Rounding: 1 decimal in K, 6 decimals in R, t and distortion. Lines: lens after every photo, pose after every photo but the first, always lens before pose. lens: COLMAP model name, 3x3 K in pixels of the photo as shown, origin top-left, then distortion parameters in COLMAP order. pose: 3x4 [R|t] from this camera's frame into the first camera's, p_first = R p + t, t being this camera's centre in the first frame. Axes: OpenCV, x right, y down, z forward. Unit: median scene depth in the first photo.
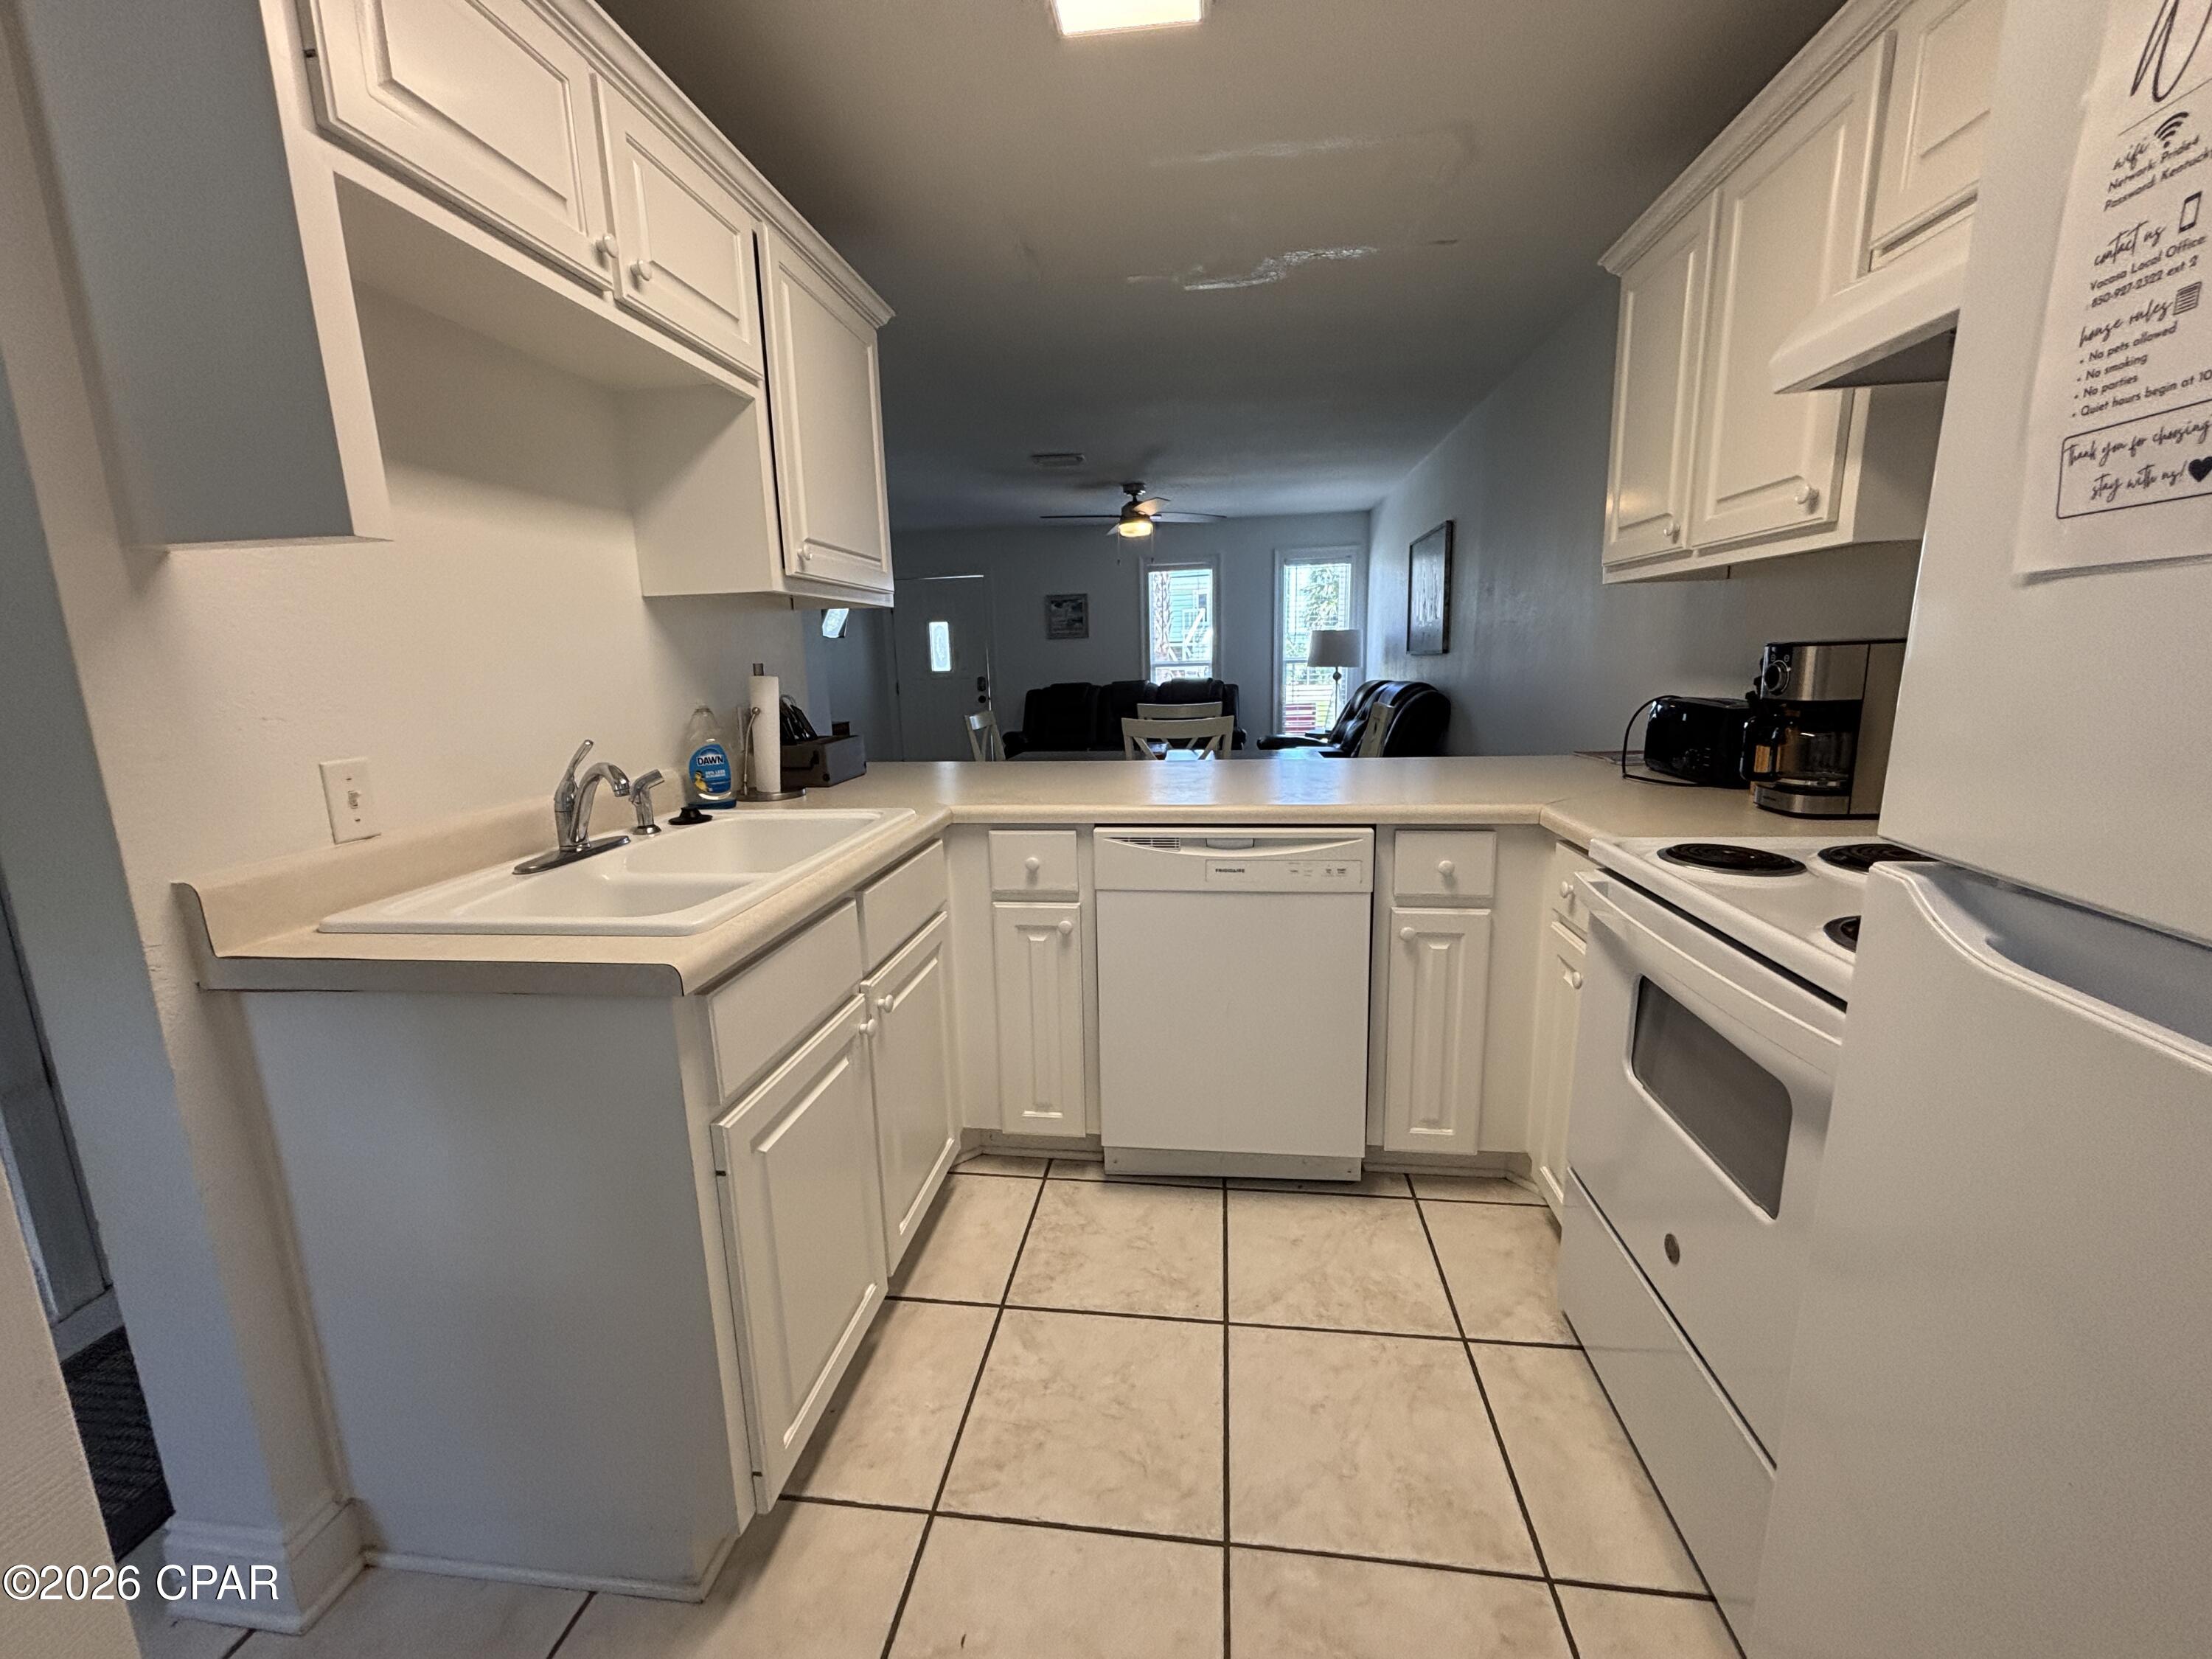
lens RADIAL K [[894.7, 0, 1100.6], [0, 894.7, 822.5], [0, 0, 1]] dist [0.000091, 0.001150]
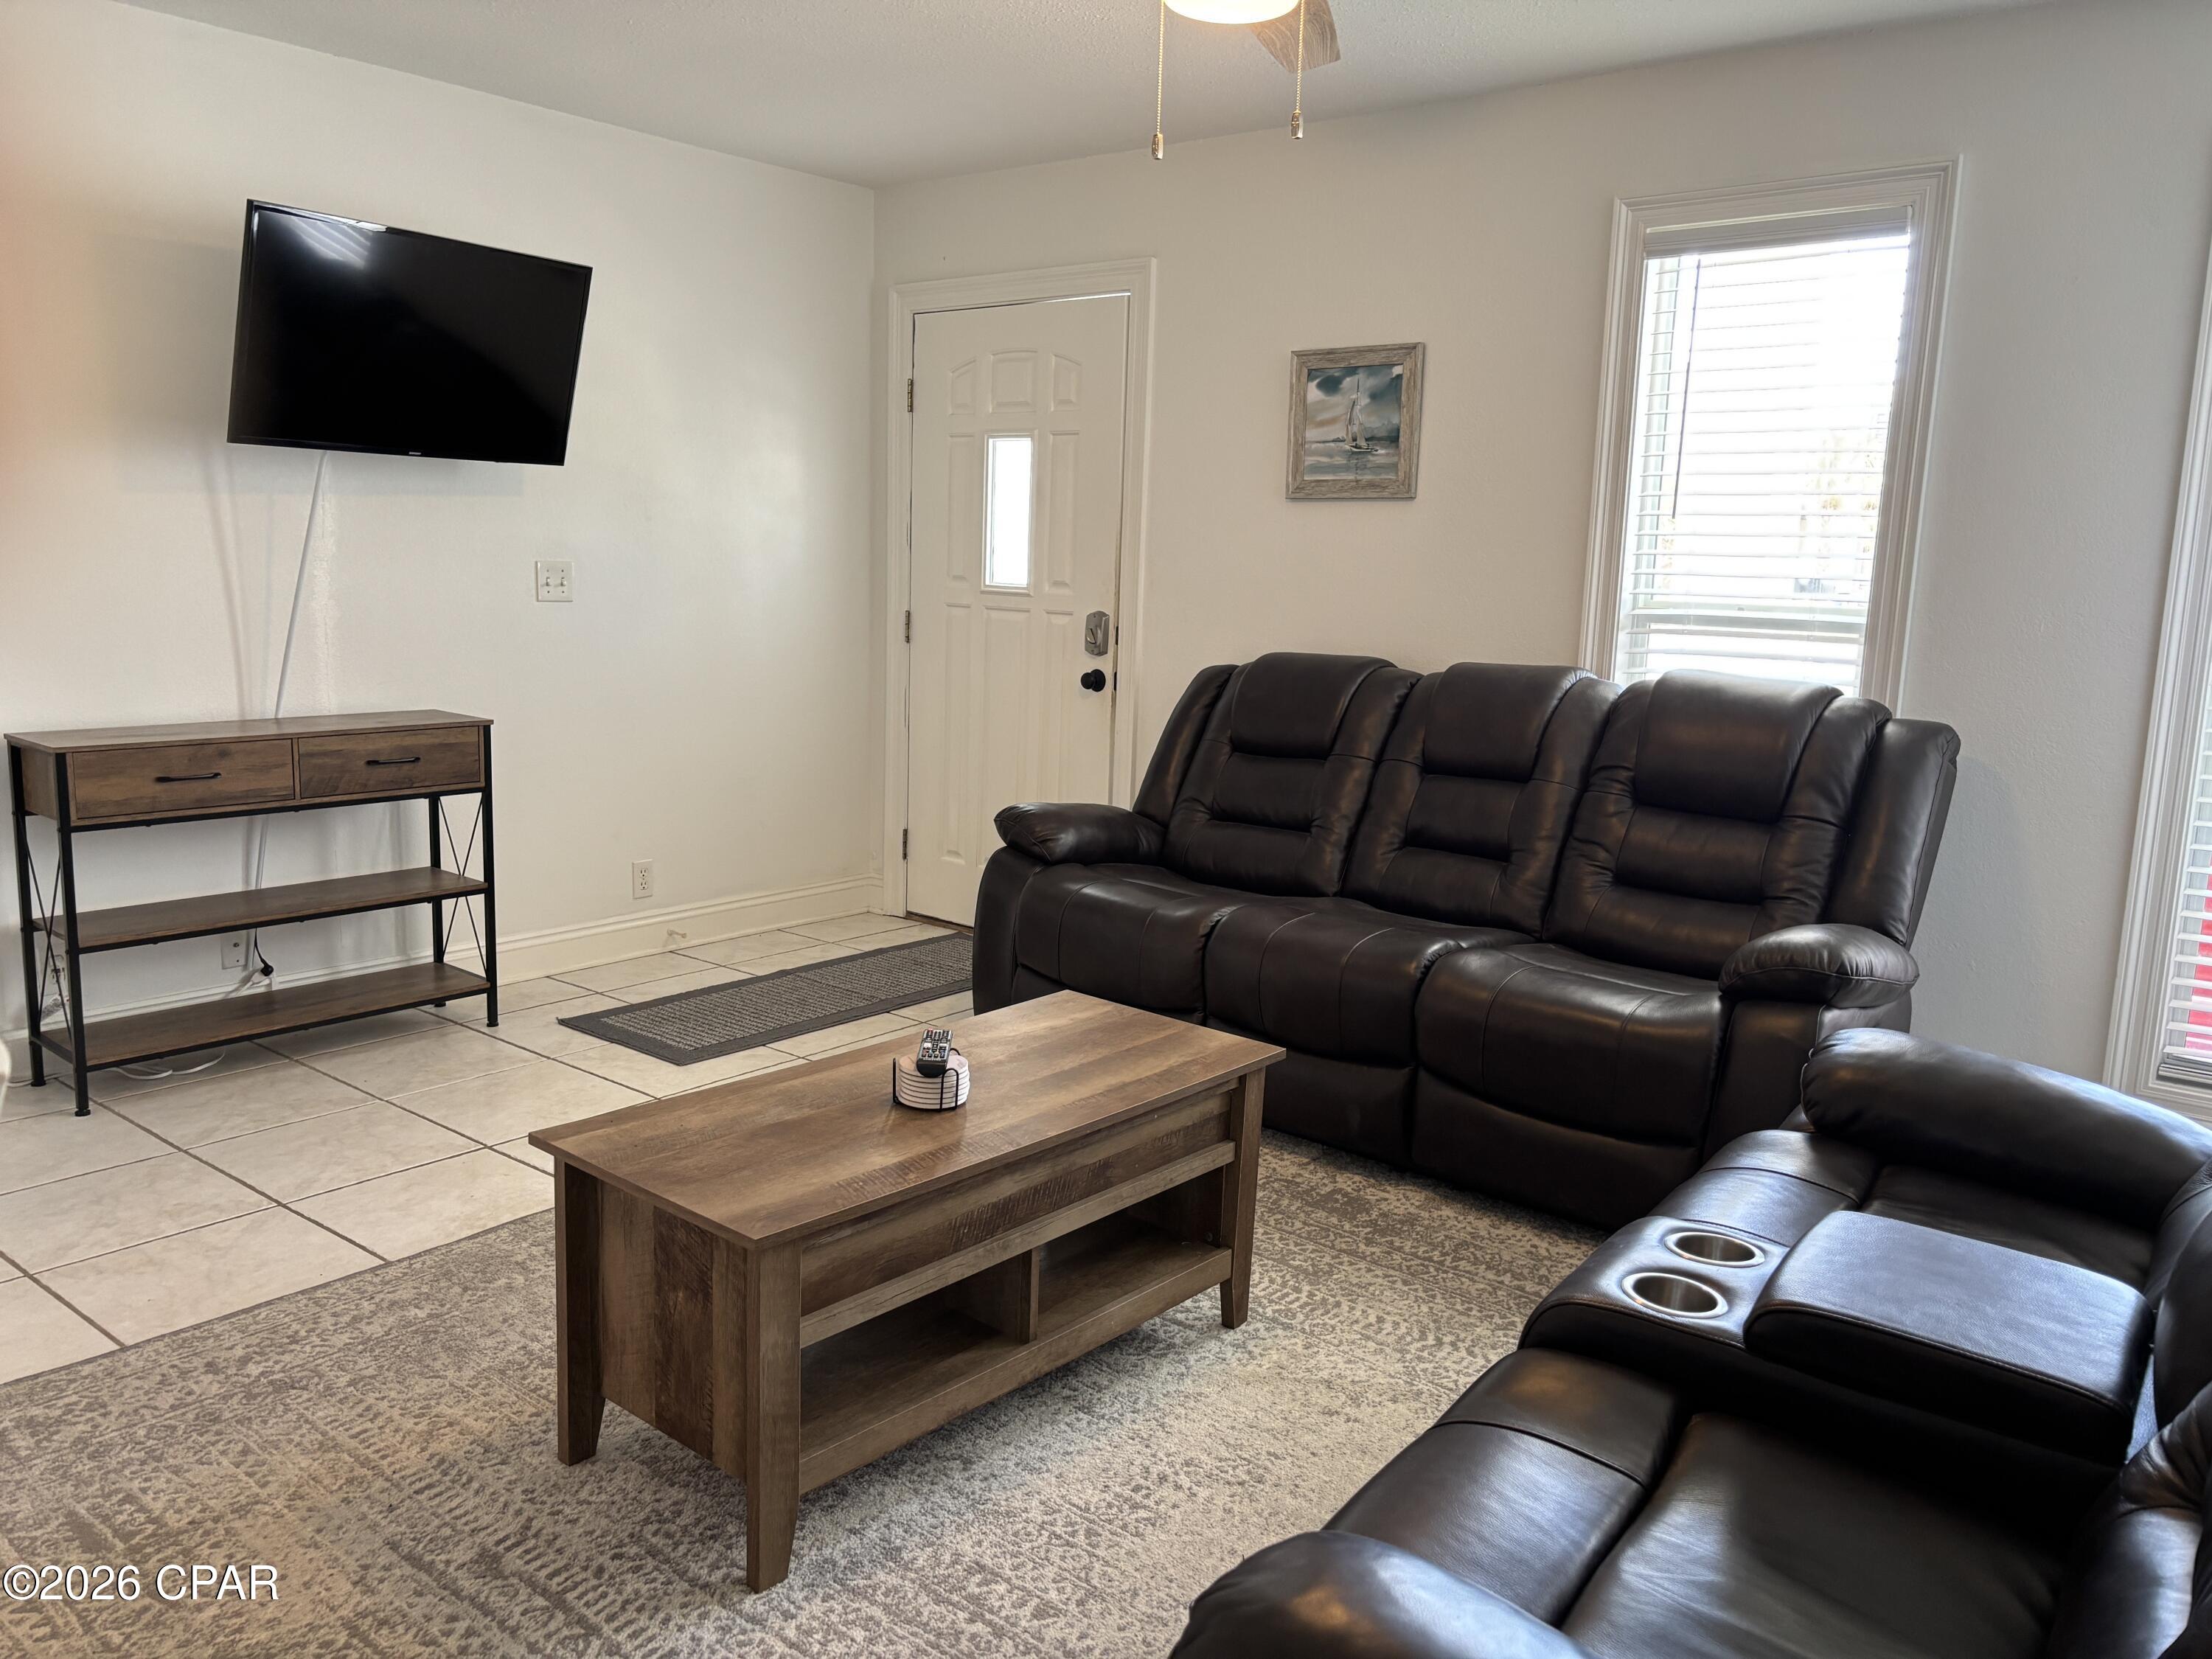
lens RADIAL K [[1671.8, 0, 1102.4], [0, 1671.8, 843.5], [0, 0, 1]] dist [0.030866, -0.014804]
pose [[0.854033, 0.147746, -0.498797, 0.784158], [-0.151209, 0.987926, 0.033730, -0.441798], [0.497758, 0.046616, 0.866062, 2.133598]]
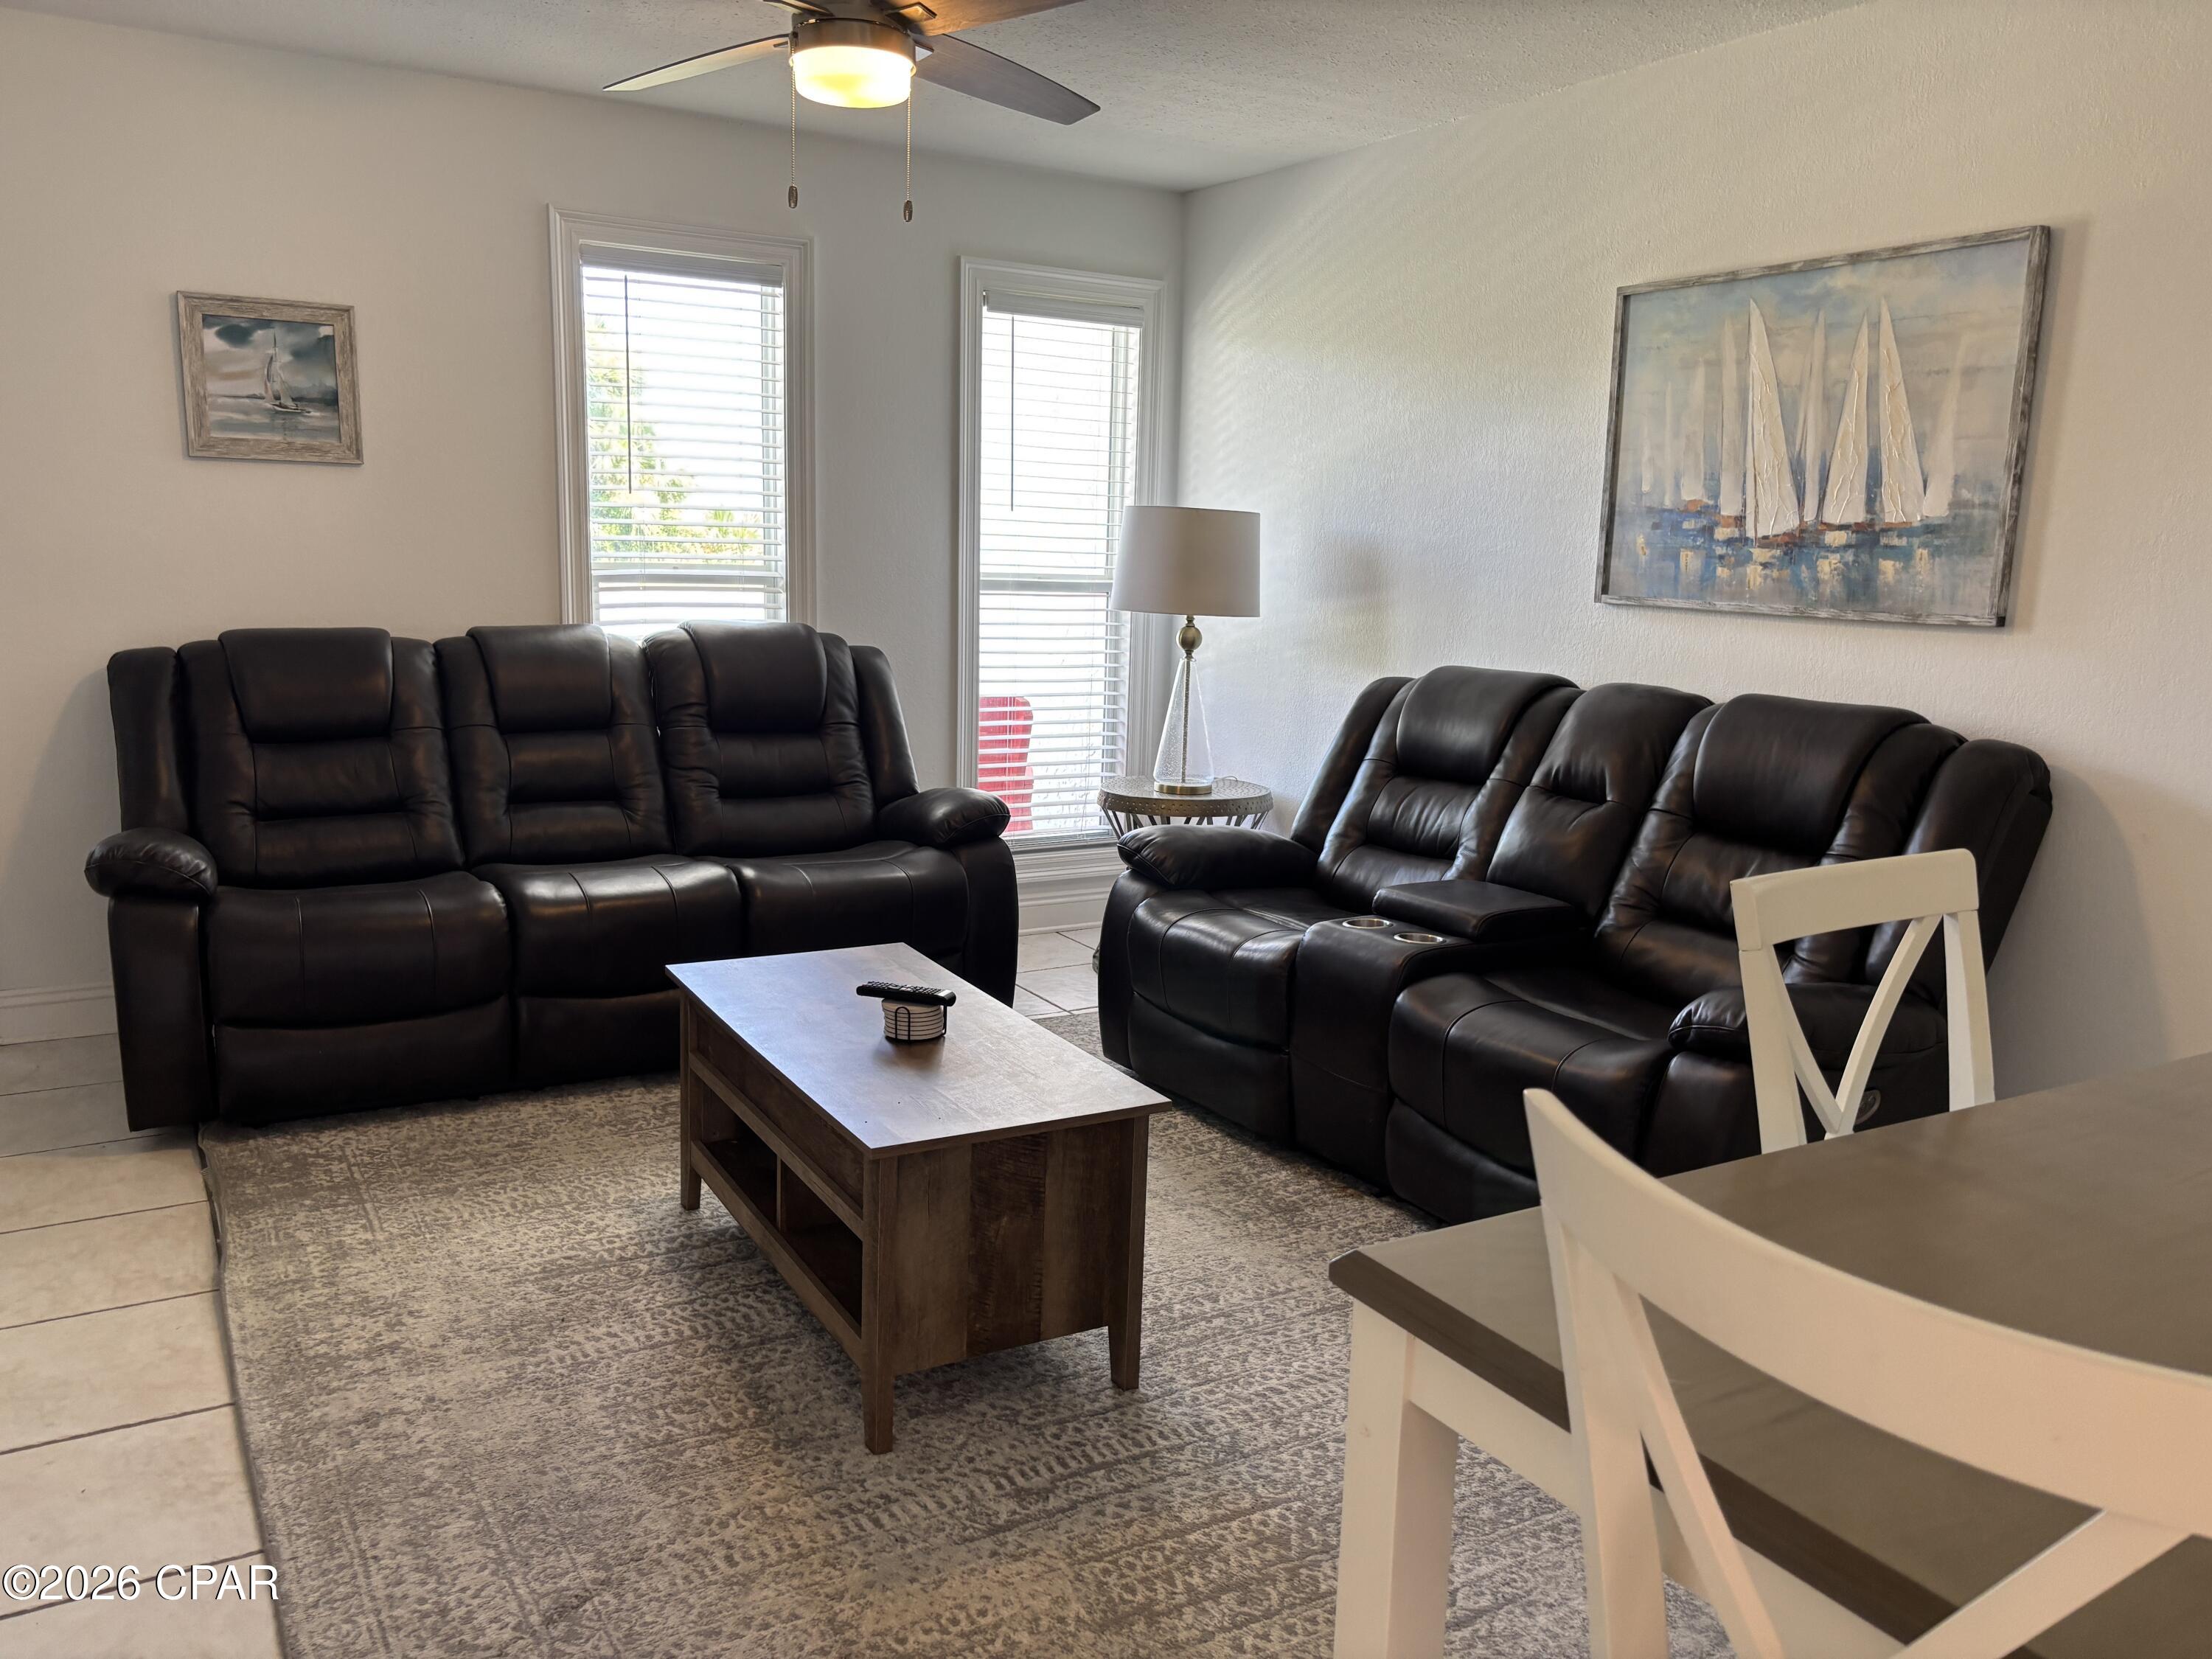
lens RADIAL K [[1671.8, 0, 1121.4], [0, 1671.8, 841.9], [0, 0, 1]] dist [0.030866, -0.014804]
pose [[0.776045, -0.059277, 0.627886, -0.714105], [0.058399, 0.998050, 0.022043, -0.377079], [-0.627968, 0.019561, 0.777993, 1.907539]]
